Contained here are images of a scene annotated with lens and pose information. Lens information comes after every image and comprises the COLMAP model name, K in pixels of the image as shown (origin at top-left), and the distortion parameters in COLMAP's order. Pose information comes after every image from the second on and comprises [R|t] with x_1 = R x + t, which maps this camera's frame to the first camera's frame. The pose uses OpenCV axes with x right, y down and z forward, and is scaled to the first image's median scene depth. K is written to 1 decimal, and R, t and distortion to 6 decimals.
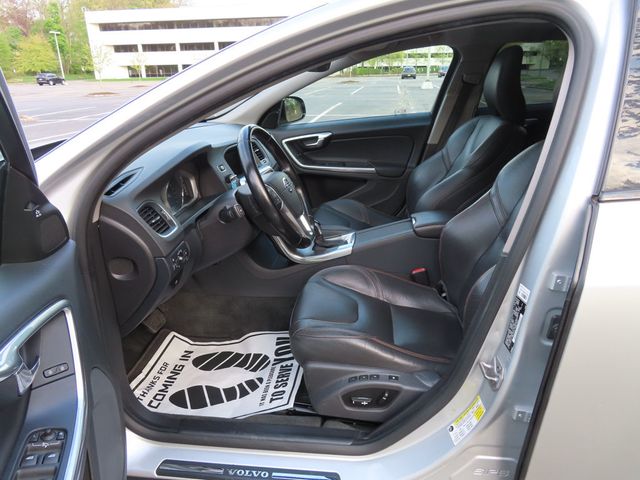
lens RADIAL K [[458.8, 0, 320.0], [0, 458.8, 240.0], [0, 0, 1]] dist [-0.006180, -0.001015]
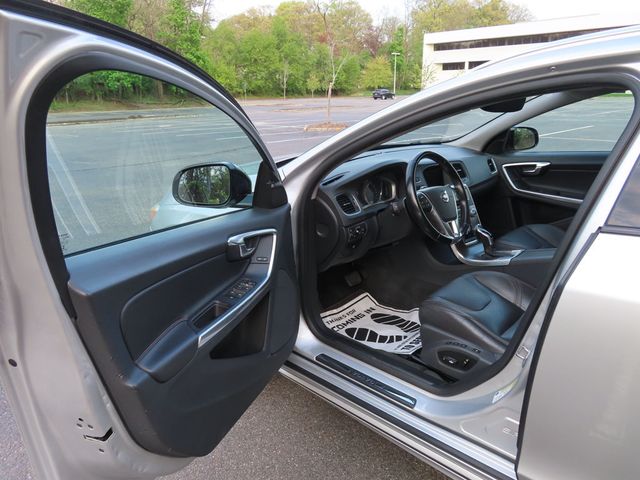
lens RADIAL K [[458.8, 0, 320.0], [0, 458.8, 240.0], [0, 0, 1]] dist [-0.006180, -0.001015]
pose [[0.800997, 0.190971, -0.567392, 0.236338], [-0.208670, 0.977382, 0.034381, 0.019880], [0.561125, 0.090859, 0.822730, -0.172950]]
